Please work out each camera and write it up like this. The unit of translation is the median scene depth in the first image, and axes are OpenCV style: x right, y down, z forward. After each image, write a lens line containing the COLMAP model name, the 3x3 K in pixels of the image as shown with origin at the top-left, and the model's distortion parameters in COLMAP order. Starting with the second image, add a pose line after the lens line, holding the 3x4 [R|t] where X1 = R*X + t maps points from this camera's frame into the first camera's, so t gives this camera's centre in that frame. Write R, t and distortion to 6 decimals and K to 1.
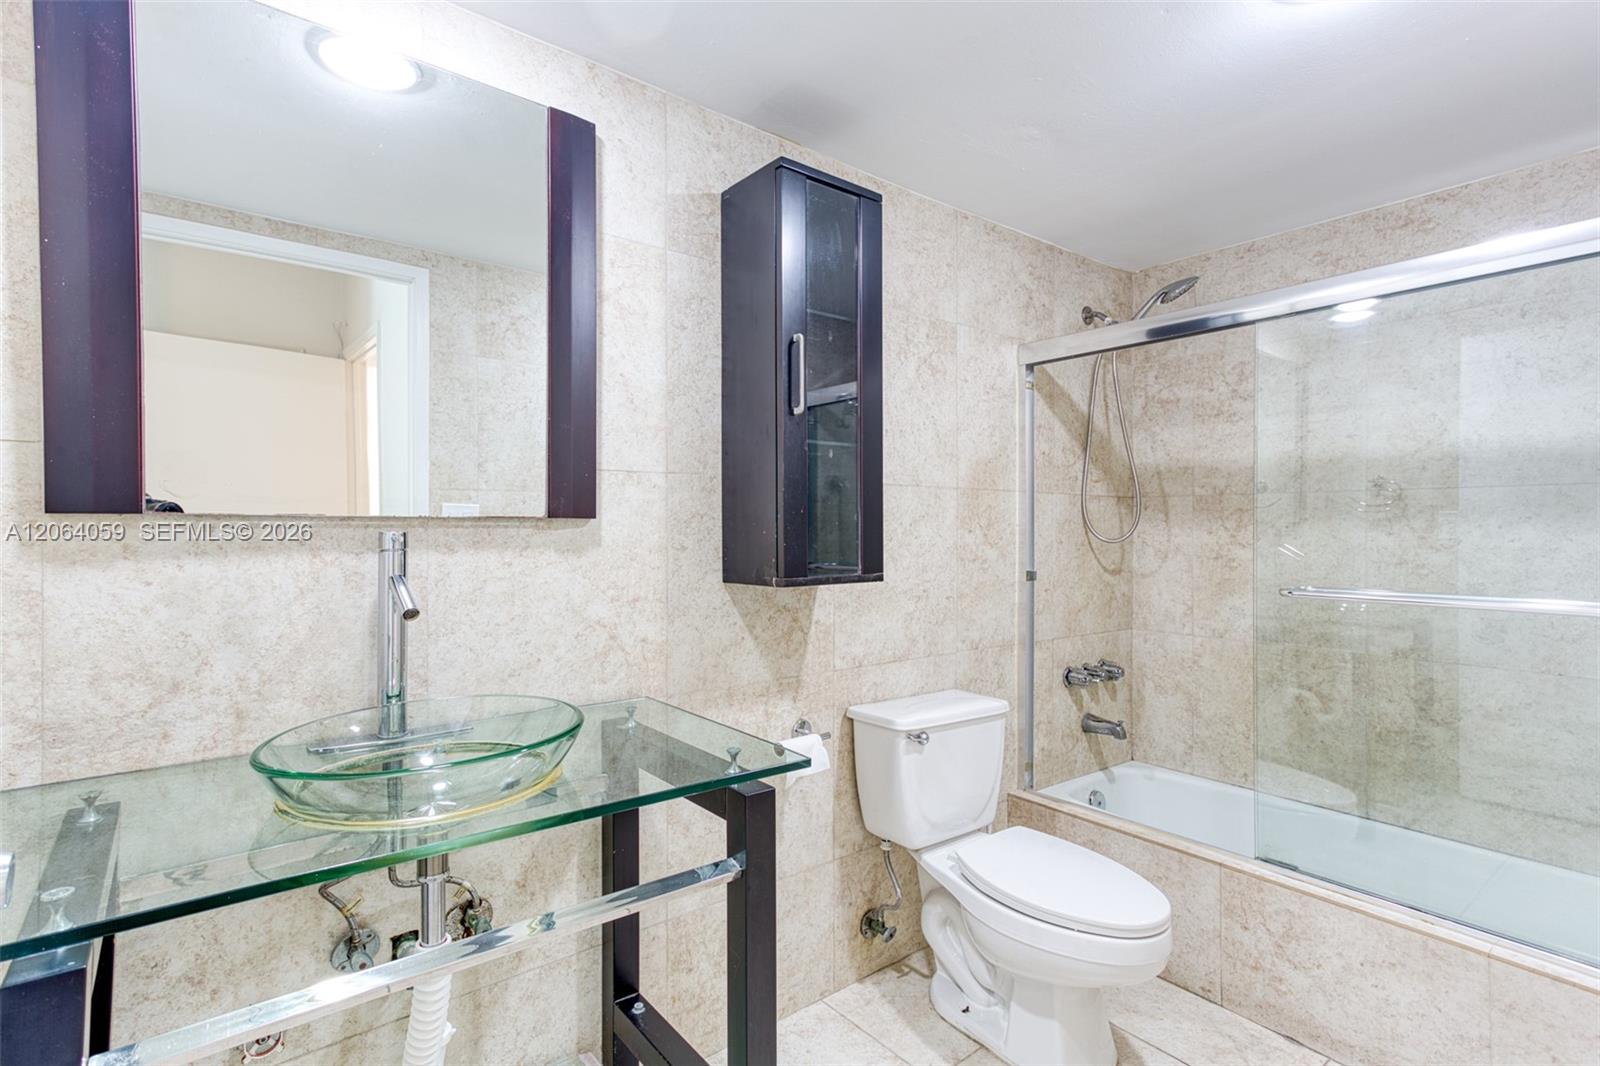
lens RADIAL K [[775.2, 0, 800.6], [0, 775.2, 529.1], [0, 0, 1]] dist [0.020665, 0.000596]
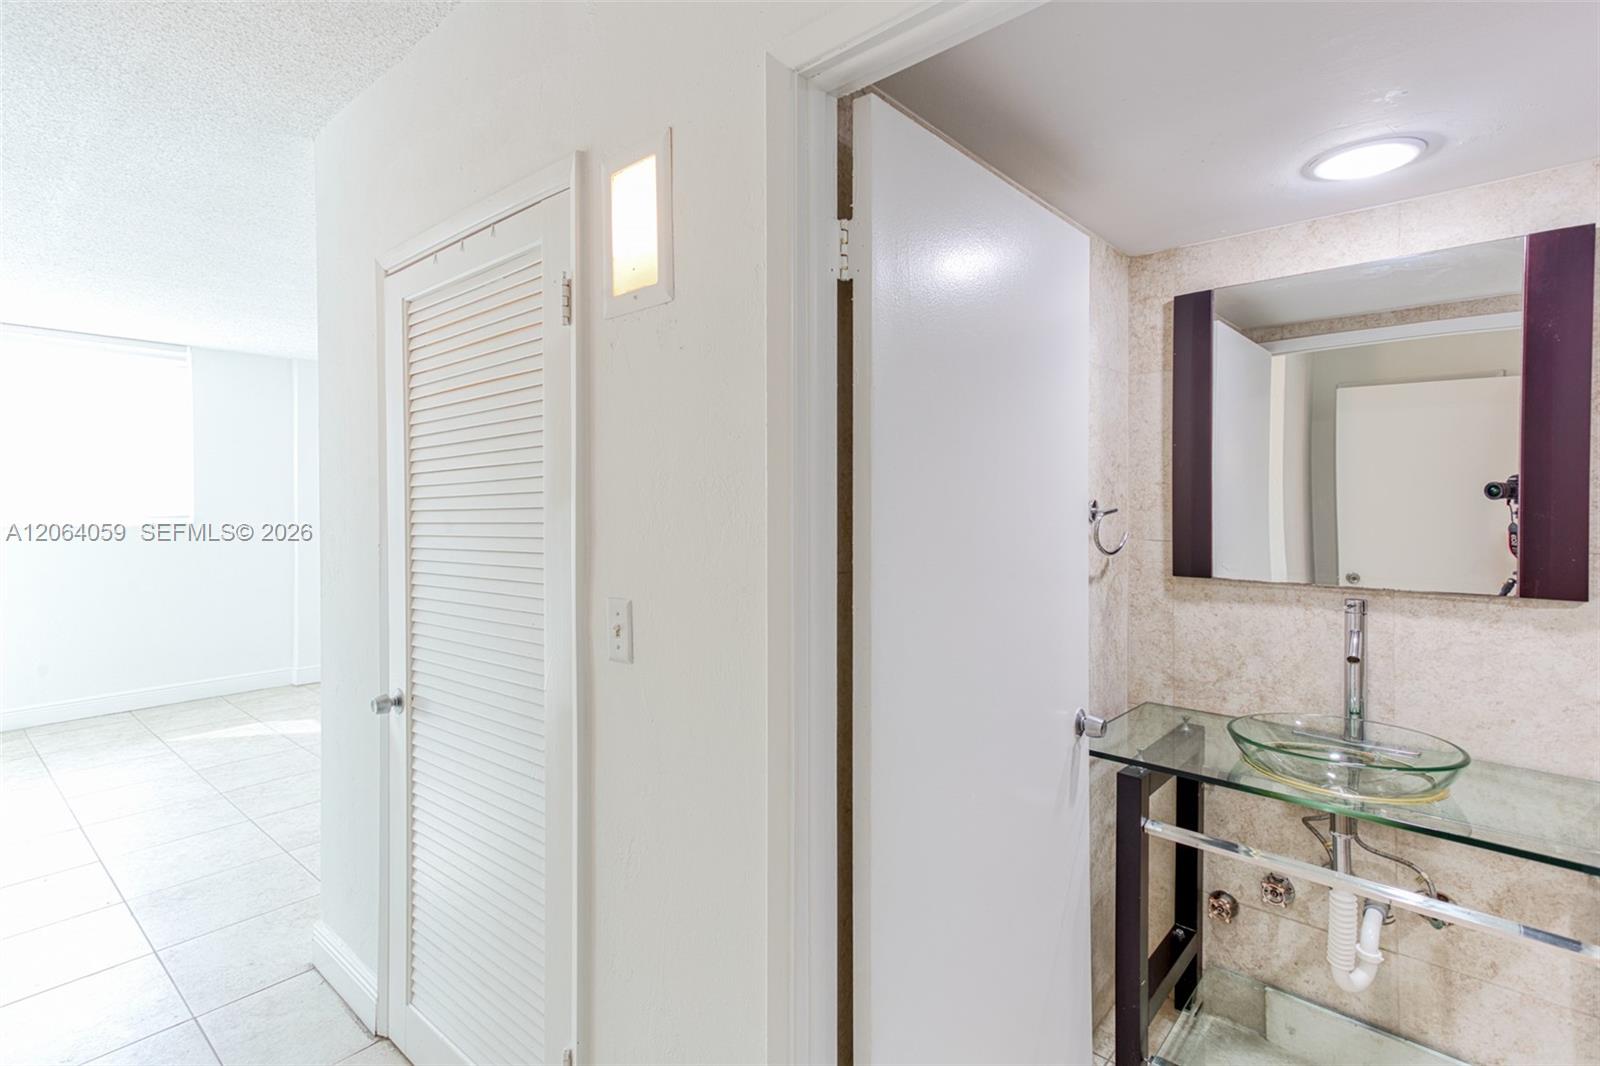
lens RADIAL K [[765.9, 0, 765.3], [0, 765.9, 500.0], [0, 0, 1]] dist [0.017571, 0.001648]
pose [[0.145266, -0.006902, -0.989368, 0.763627], [-0.005441, 0.999955, -0.007775, -0.168523], [0.989378, 0.006512, 0.145222, -0.305153]]
